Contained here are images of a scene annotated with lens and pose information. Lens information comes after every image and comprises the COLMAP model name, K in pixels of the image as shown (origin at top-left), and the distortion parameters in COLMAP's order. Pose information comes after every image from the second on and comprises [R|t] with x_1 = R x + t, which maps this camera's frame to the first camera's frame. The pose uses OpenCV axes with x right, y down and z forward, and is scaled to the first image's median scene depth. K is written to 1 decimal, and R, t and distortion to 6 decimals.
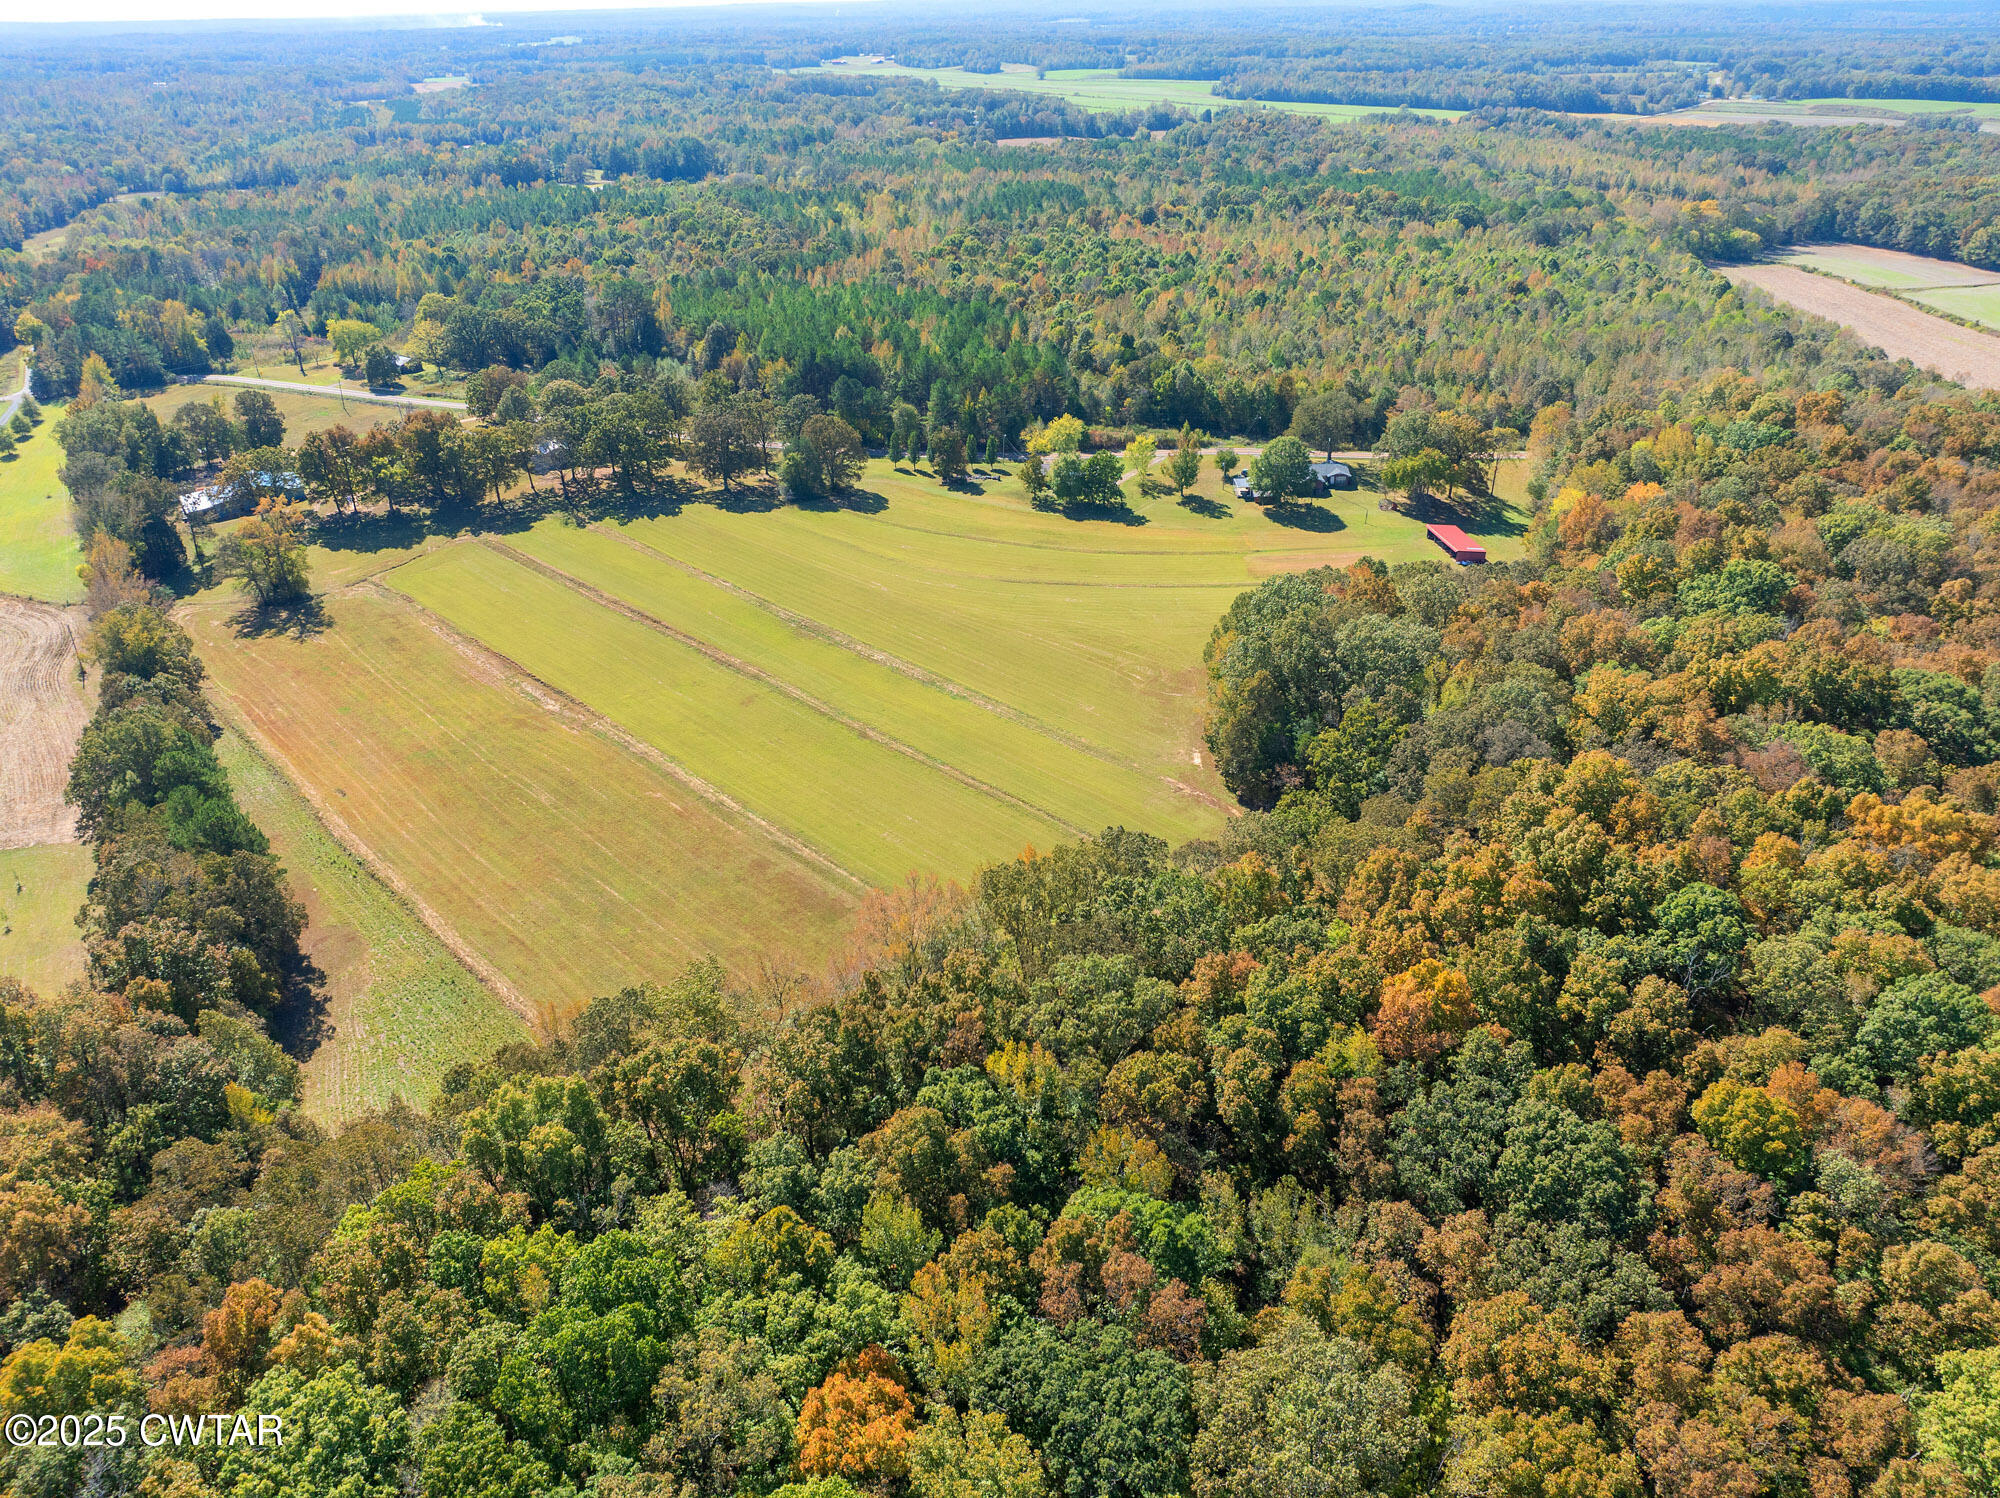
lens RADIAL K [[1399.4, 0, 1000.0], [0, 1399.4, 749.0], [0, 0, 1]] dist [-0.007795, -0.024575]
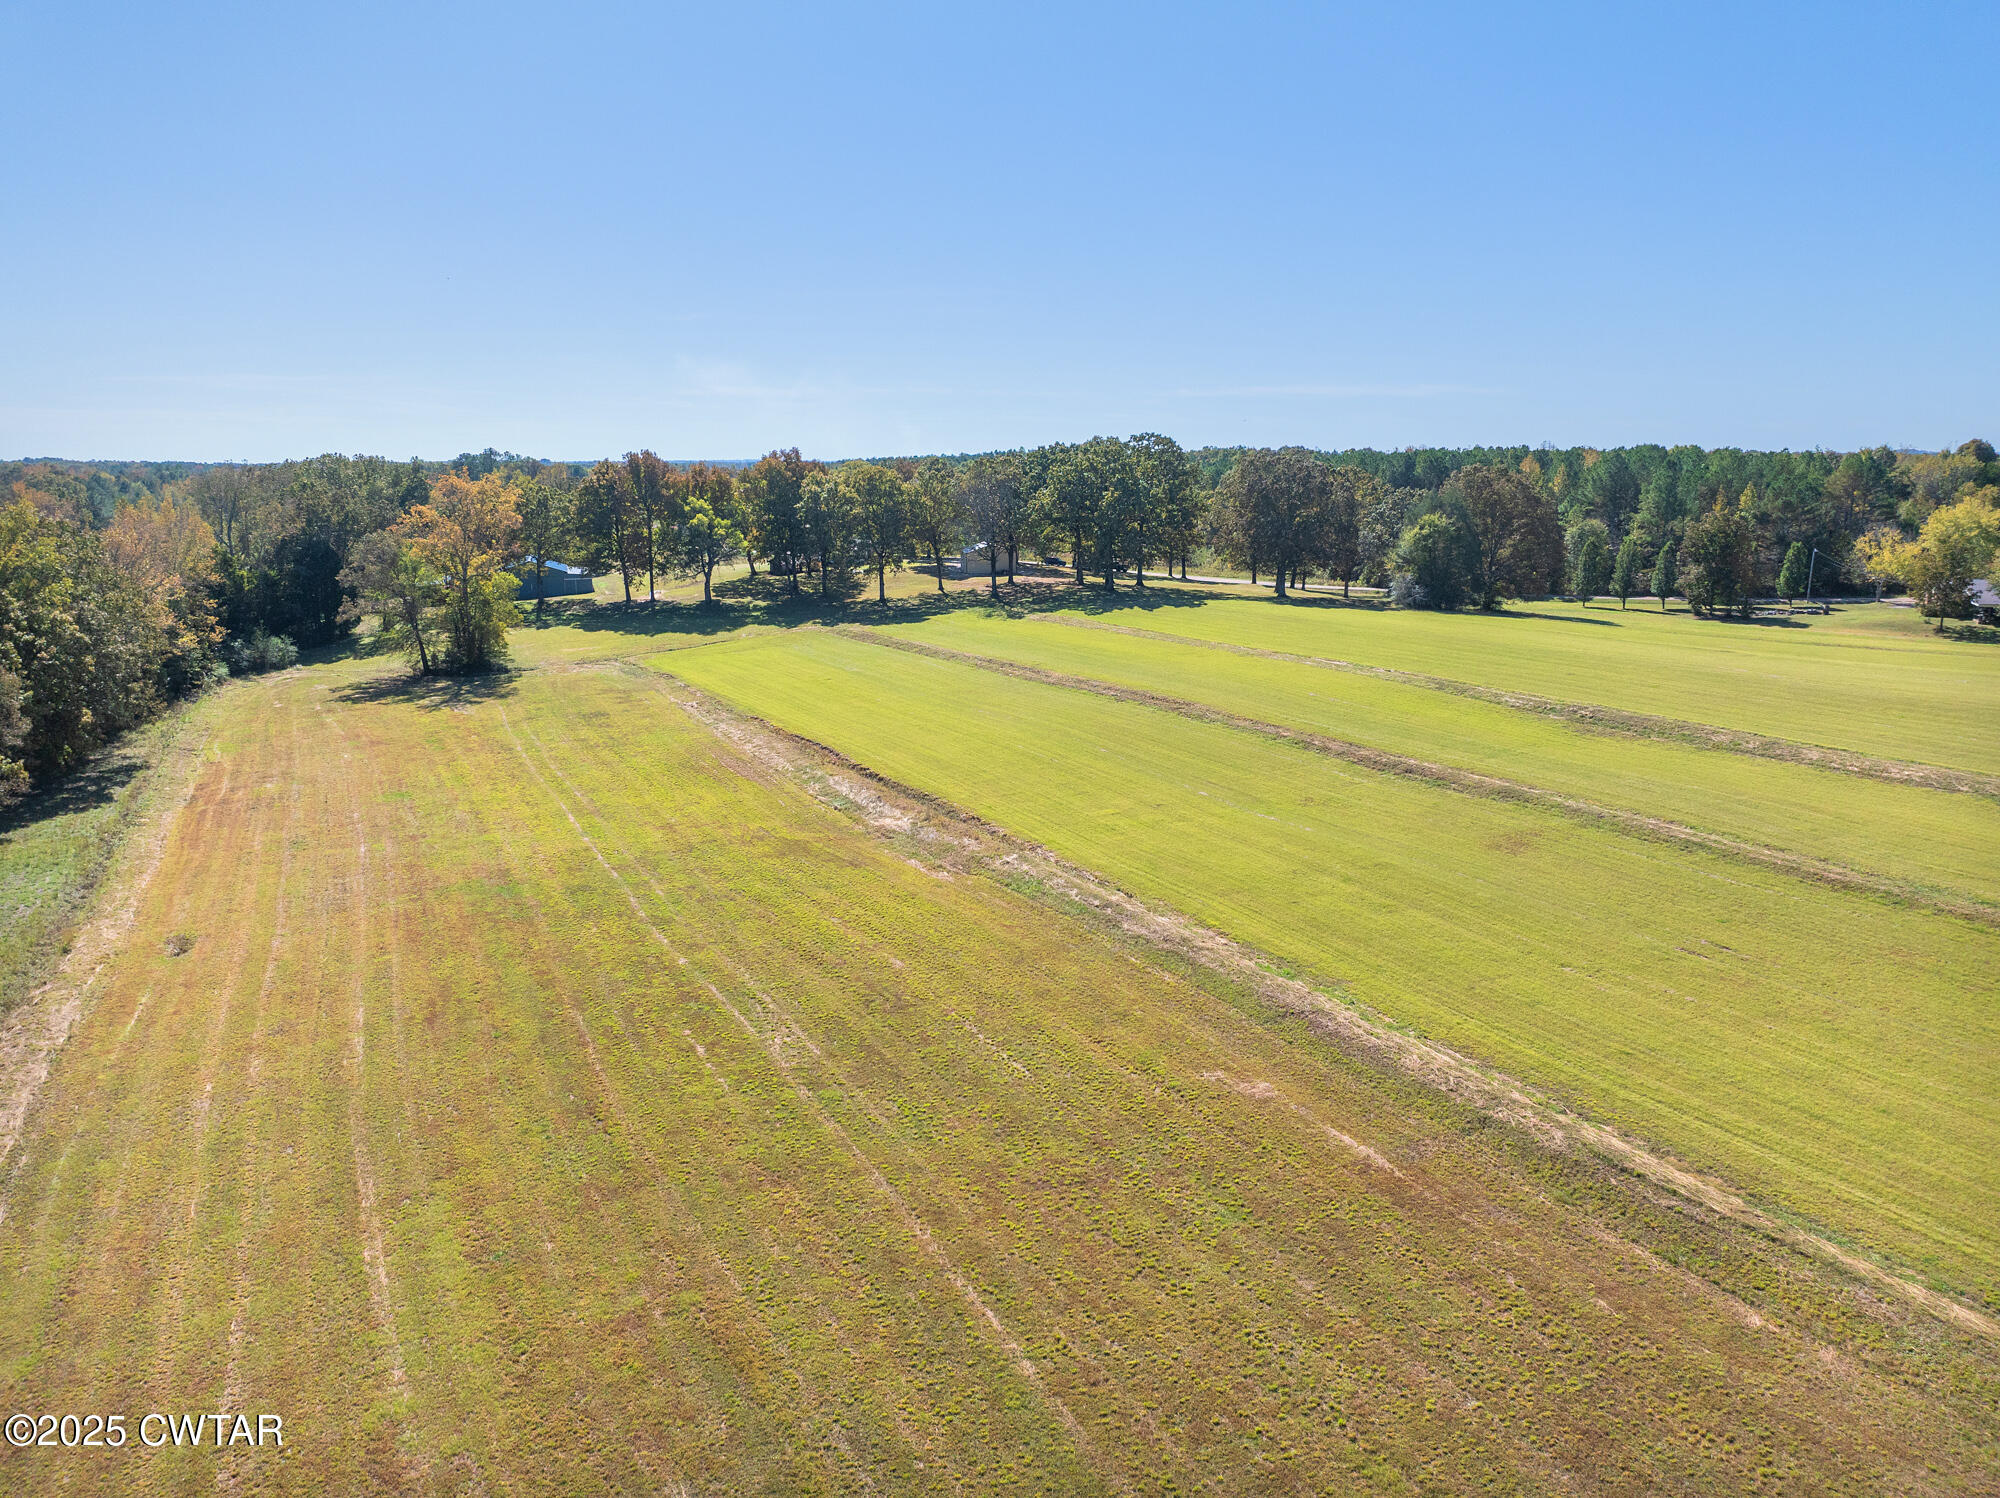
lens RADIAL K [[1399.4, 0, 1000.0], [0, 1399.4, 749.0], [0, 0, 1]] dist [-0.007795, -0.024575]
pose [[0.957374, 0.063070, -0.281881, -0.198985], [-0.142163, 0.952379, -0.269747, 0.041588], [0.251444, 0.298321, 0.920750, 0.683942]]
